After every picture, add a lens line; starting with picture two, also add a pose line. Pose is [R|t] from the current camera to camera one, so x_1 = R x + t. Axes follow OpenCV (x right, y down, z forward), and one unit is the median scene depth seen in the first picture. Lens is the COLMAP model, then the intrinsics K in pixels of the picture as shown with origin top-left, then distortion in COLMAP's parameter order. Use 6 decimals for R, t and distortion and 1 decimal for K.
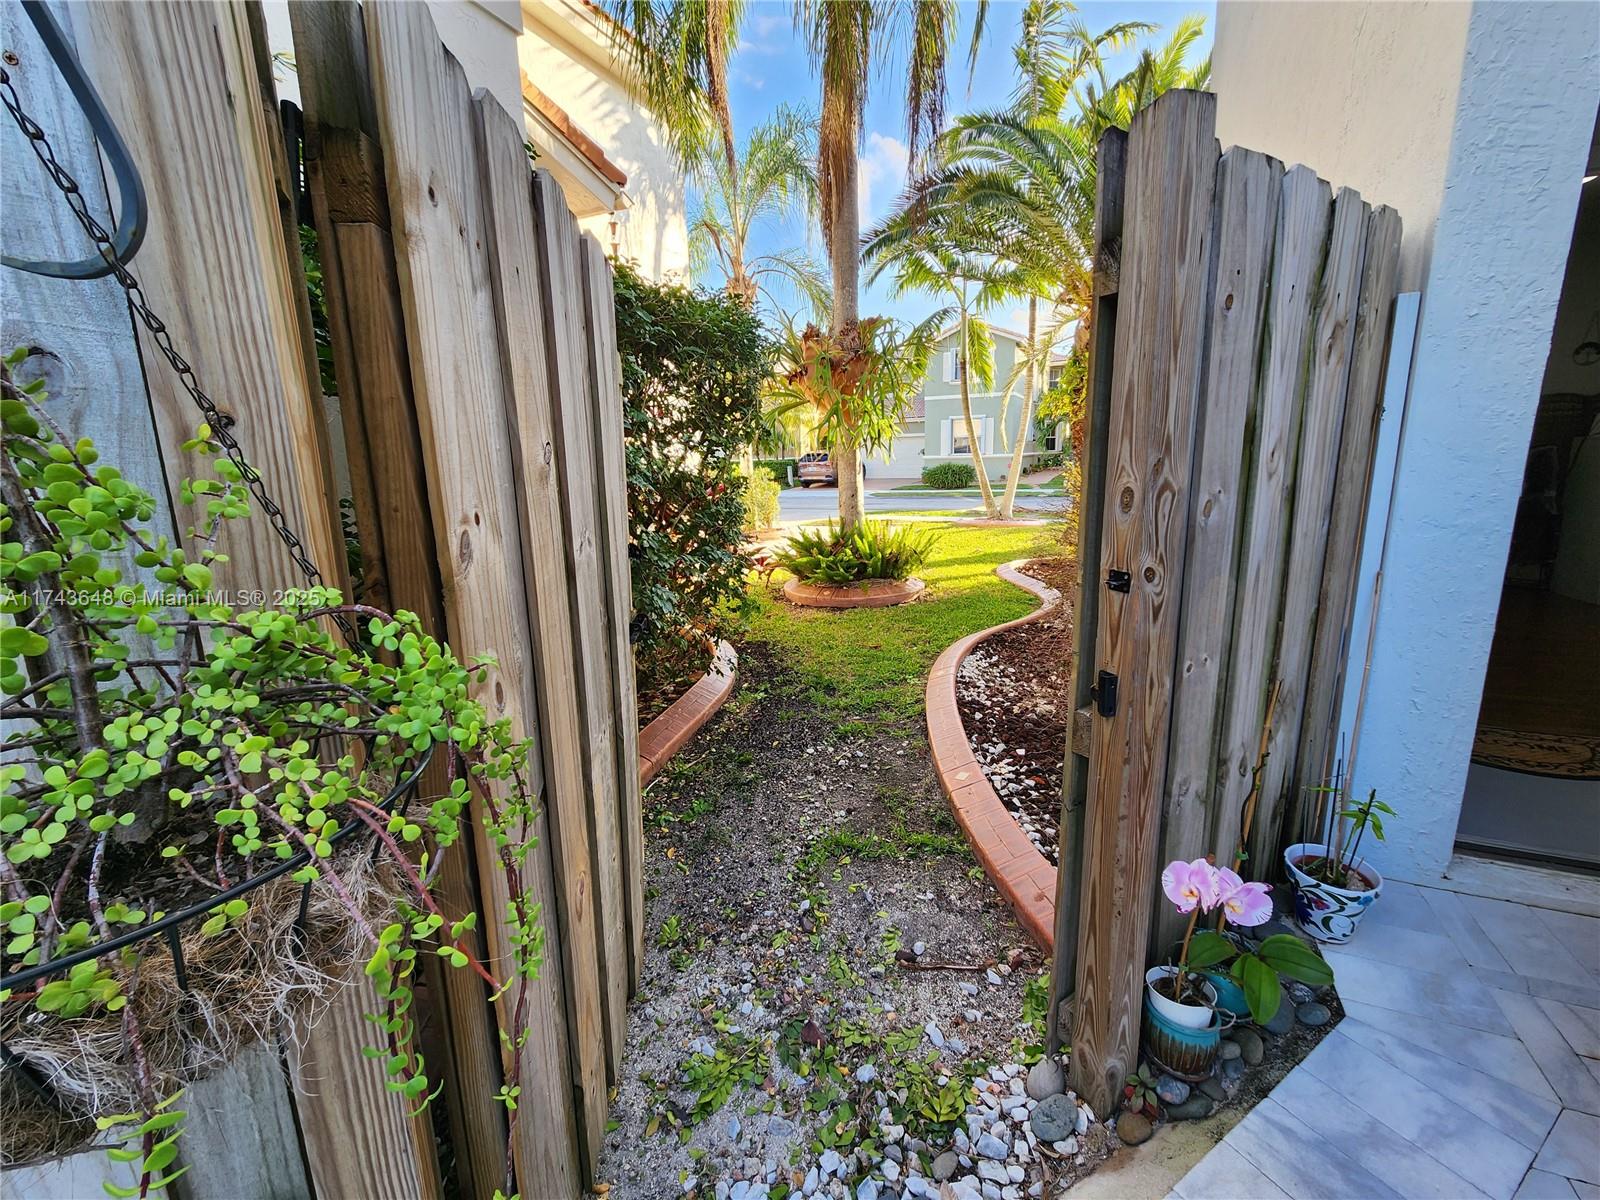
lens RADIAL K [[667.6, 0, 800.0], [0, 667.6, 600.0], [0, 0, 1]] dist [0.001141, 0.000299]
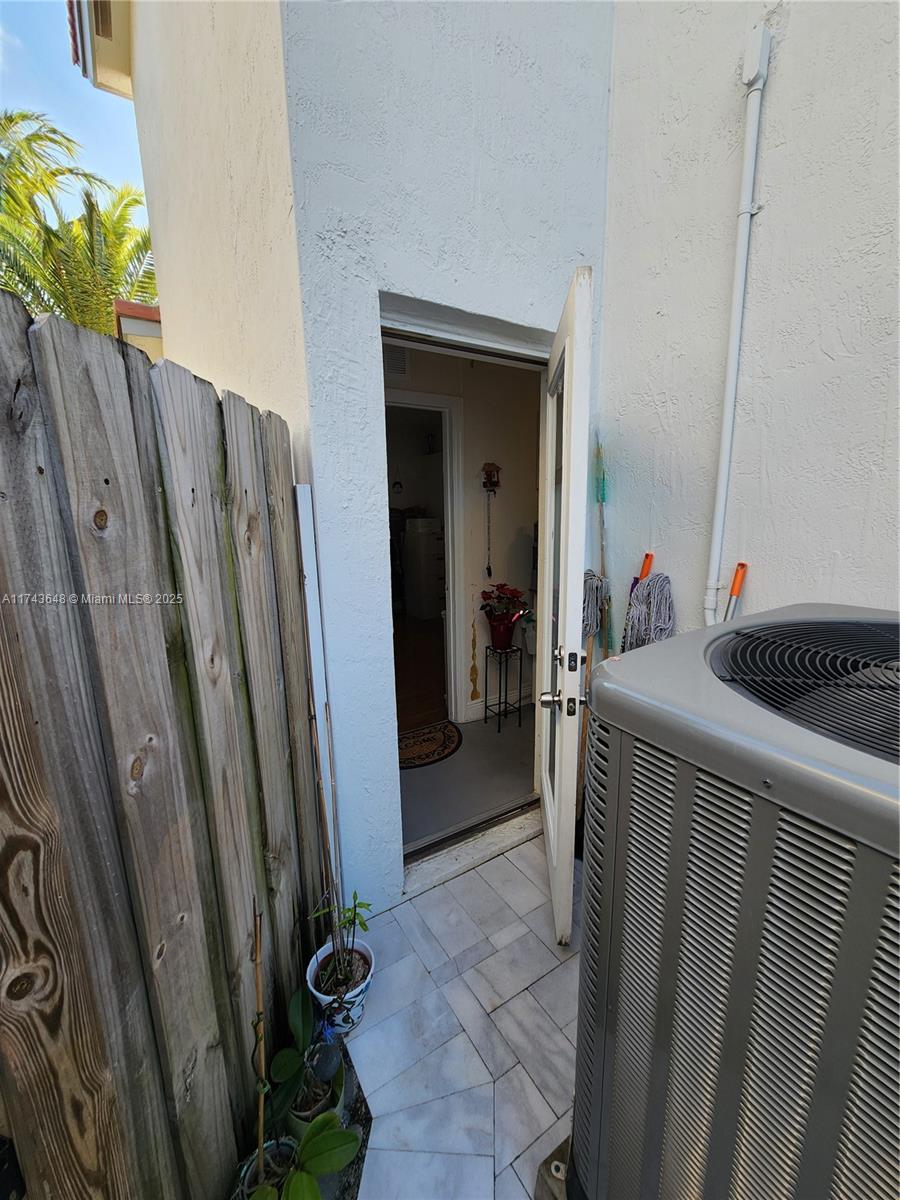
lens RADIAL K [[478.0, 0, 450.0], [0, 478.0, 600.0], [0, 0, 1]] dist [0.001082, 0.000046]
pose [[0.576987, -0.144963, 0.803786, 0.357416], [0.167636, 0.984190, 0.057164, -0.272318], [-0.799365, 0.101761, 0.592166, 0.313210]]
